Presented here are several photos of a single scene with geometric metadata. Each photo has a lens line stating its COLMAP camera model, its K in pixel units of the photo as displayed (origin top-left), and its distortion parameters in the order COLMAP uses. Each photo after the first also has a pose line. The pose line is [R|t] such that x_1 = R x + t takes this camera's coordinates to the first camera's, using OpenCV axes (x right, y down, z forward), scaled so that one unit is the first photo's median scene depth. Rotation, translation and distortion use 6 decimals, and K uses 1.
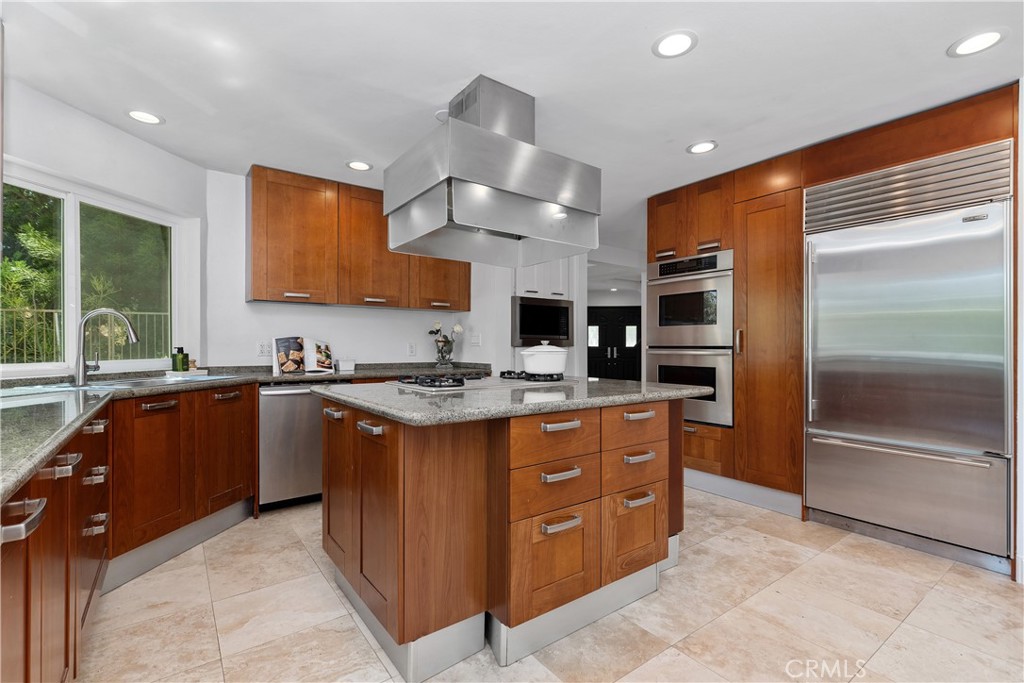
lens RADIAL K [[467.7, 0, 514.2], [0, 467.7, 345.8], [0, 0, 1]] dist [0.012644, 0.000054]
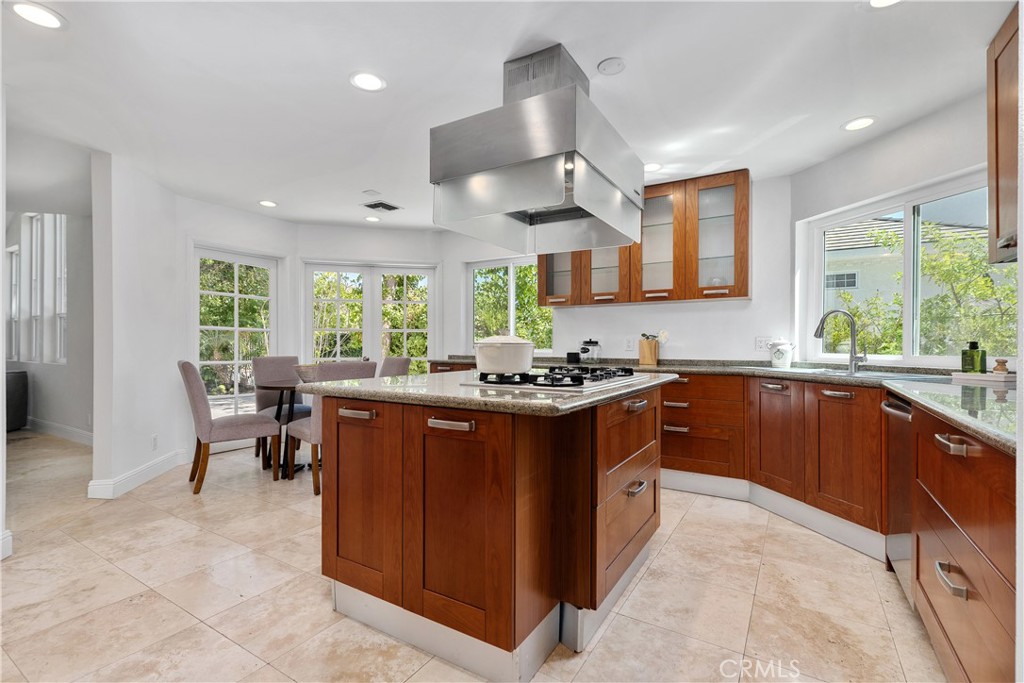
lens RADIAL K [[471.2, 0, 511.9], [0, 471.2, 341.5], [0, 0, 1]] dist [0.012146, -0.000298]
pose [[-0.934149, -0.005437, -0.356842, 0.338829], [-0.005038, 0.999985, -0.002047, 0.009396], [0.356848, -0.000115, -0.934162, 1.786737]]
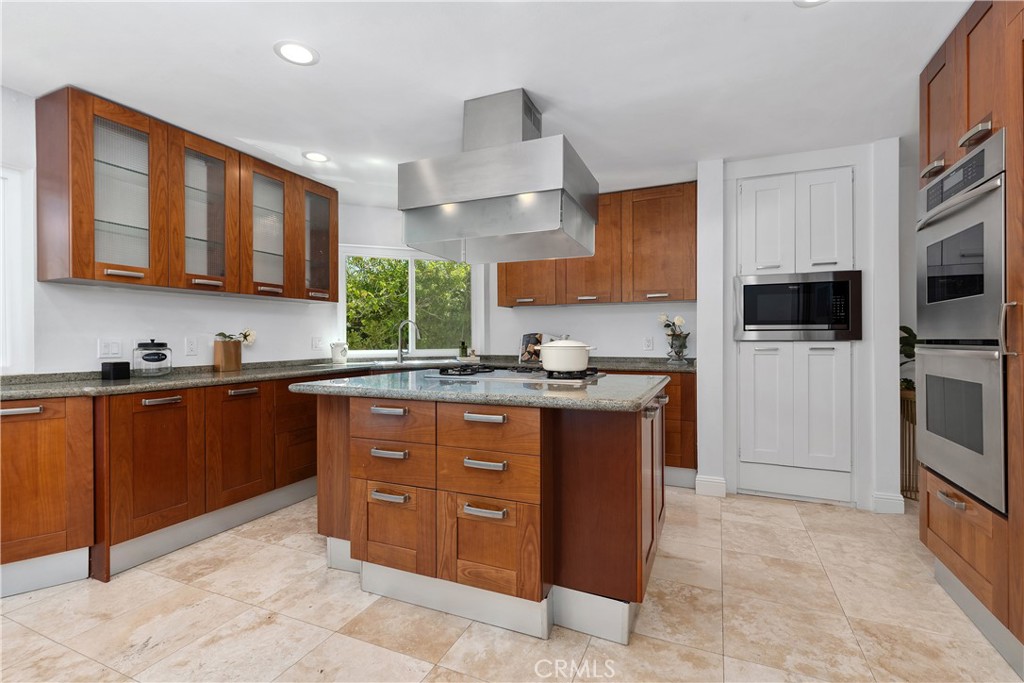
lens RADIAL K [[471.2, 0, 511.9], [0, 471.2, 341.5], [0, 0, 1]] dist [0.012146, -0.000298]
pose [[0.492778, 0.000575, -0.870155, 0.854251], [0.003093, 0.999992, 0.002413, -0.000070], [0.870150, -0.003880, 0.492772, 0.471724]]
